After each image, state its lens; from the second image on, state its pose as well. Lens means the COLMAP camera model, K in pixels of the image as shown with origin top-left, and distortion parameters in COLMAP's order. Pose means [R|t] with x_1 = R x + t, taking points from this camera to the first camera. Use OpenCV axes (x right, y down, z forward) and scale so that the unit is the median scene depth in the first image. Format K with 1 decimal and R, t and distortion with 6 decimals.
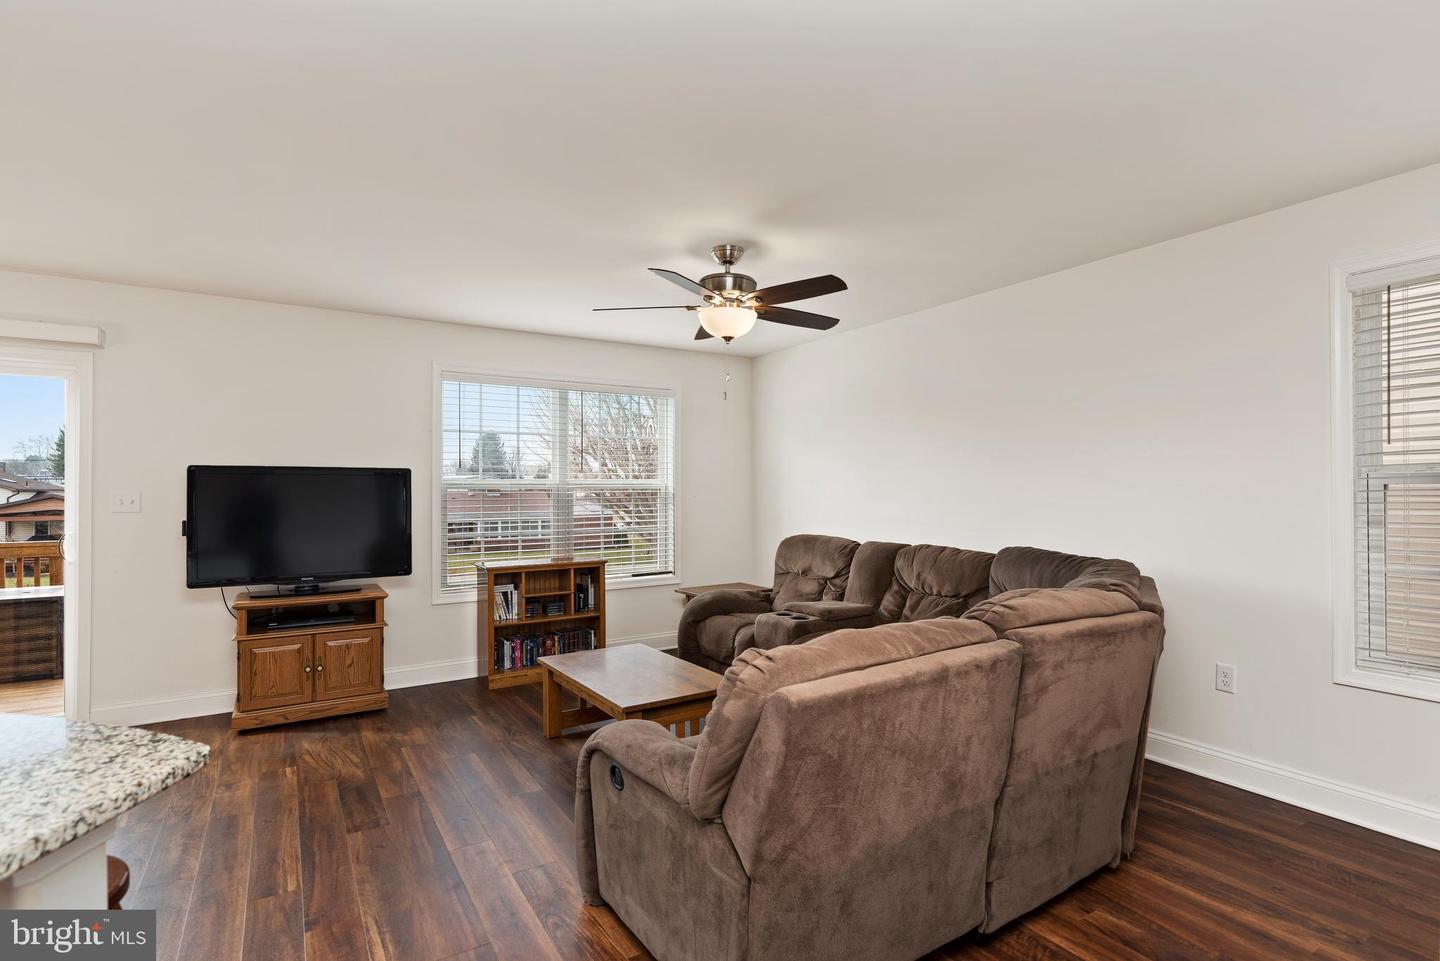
lens RADIAL K [[710.8, 0, 738.3], [0, 710.8, 484.8], [0, 0, 1]] dist [-0.002864, 0.001707]
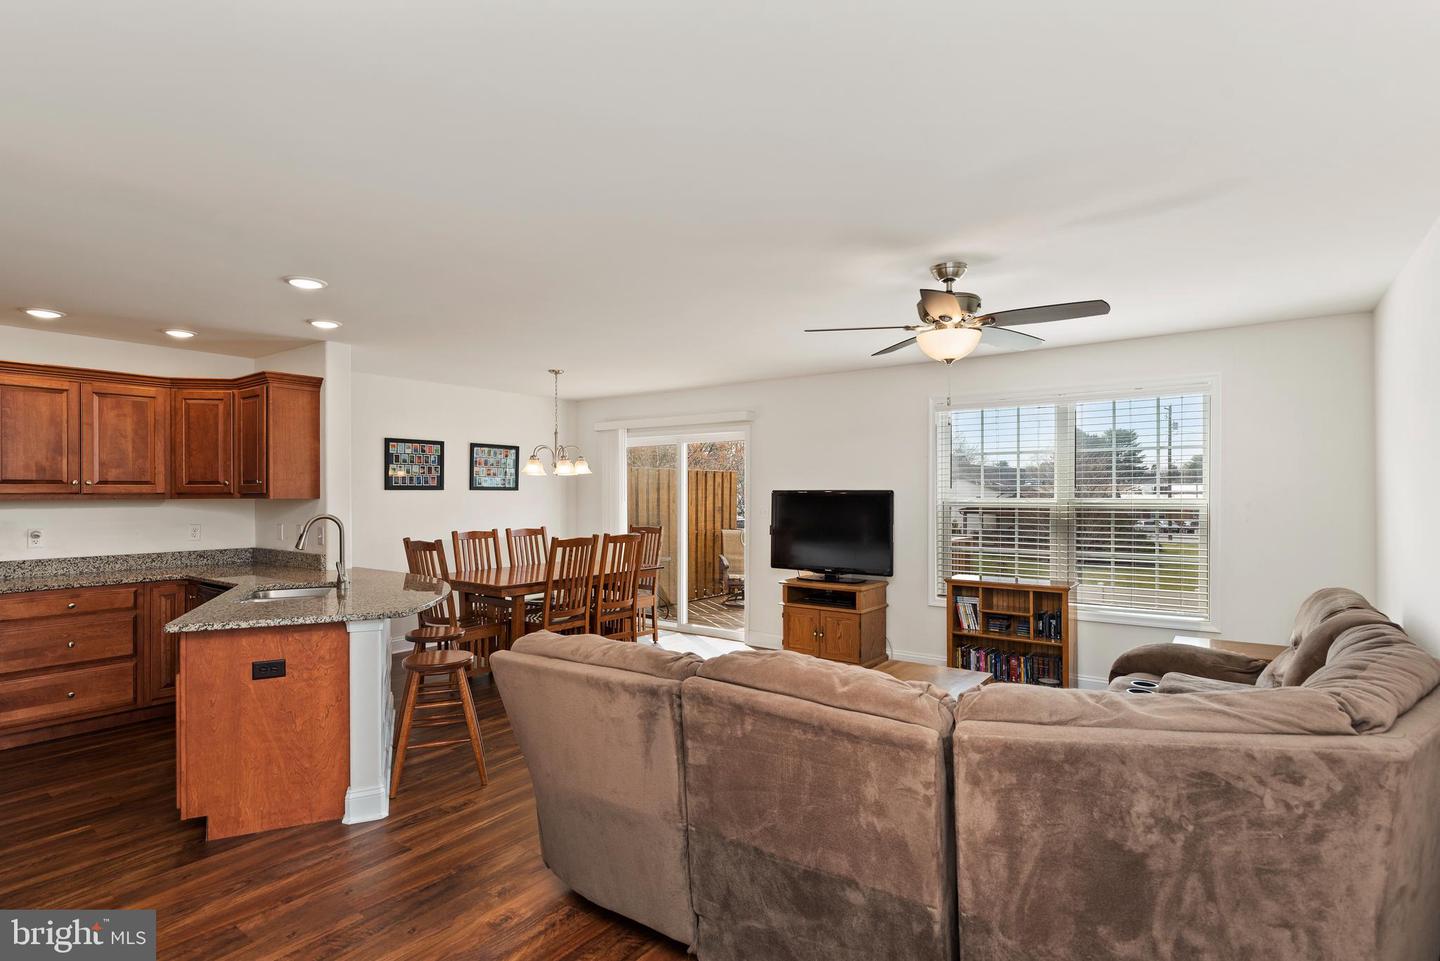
lens RADIAL K [[710.8, 0, 727.0], [0, 710.8, 493.1], [0, 0, 1]] dist [-0.002864, 0.001707]
pose [[0.353004, 0.004068, -0.935613, 0.742134], [0.006420, 0.999956, 0.006770, -0.036760], [0.935600, -0.008397, 0.352963, 0.373342]]
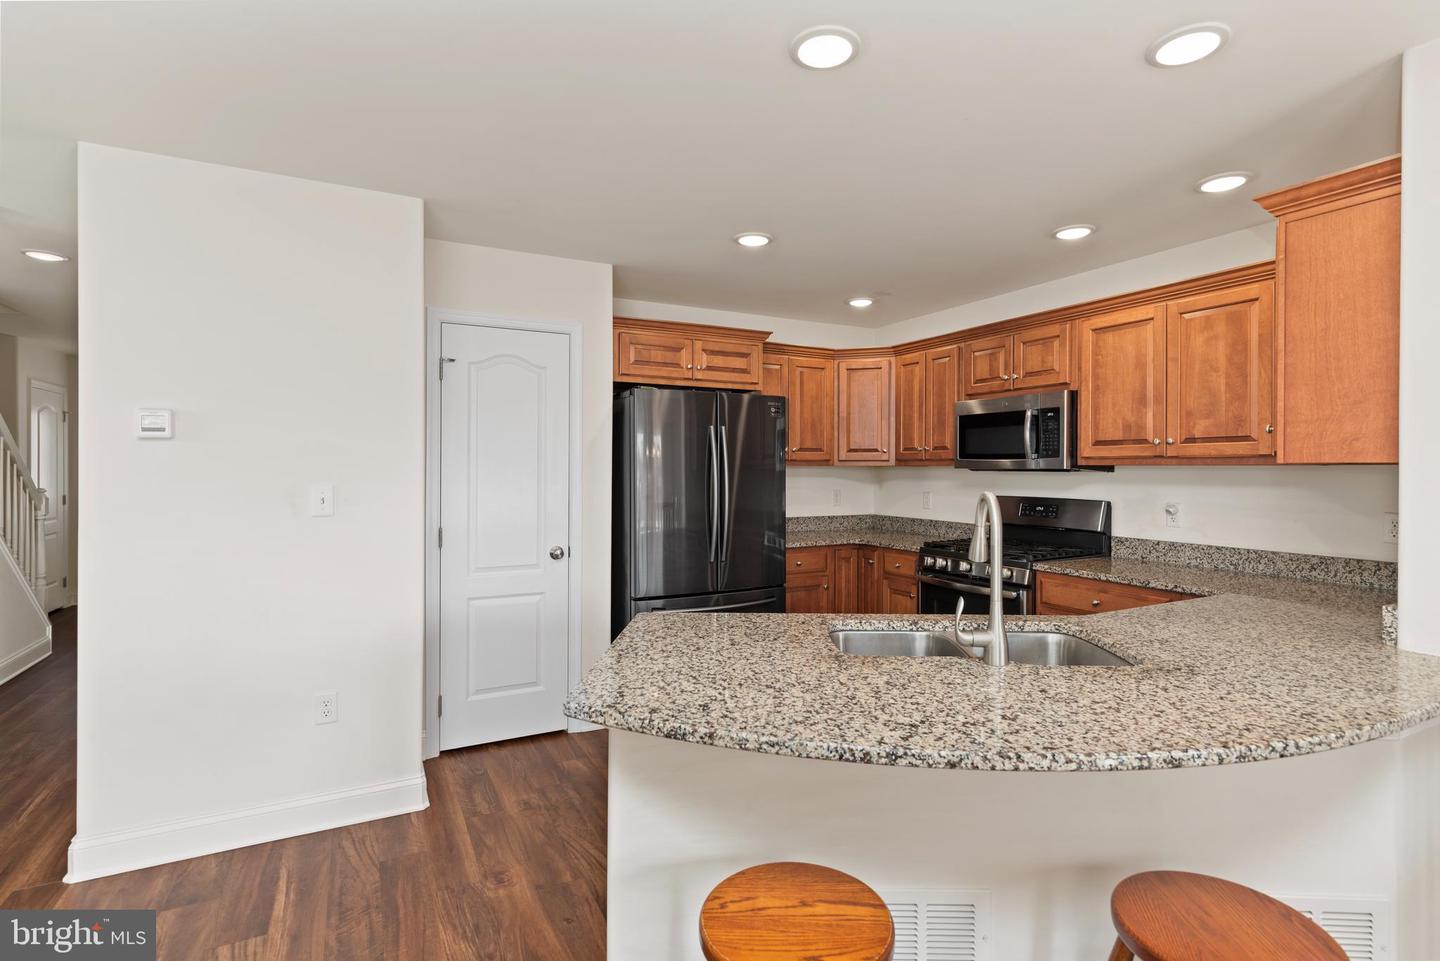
lens RADIAL K [[710.8, 0, 725.2], [0, 710.8, 469.6], [0, 0, 1]] dist [-0.002864, 0.001707]
pose [[-0.994789, 0.001734, 0.101936, -0.371655], [0.001379, 0.999993, -0.003552, -0.015345], [-0.101941, -0.003393, -0.994785, 0.717605]]
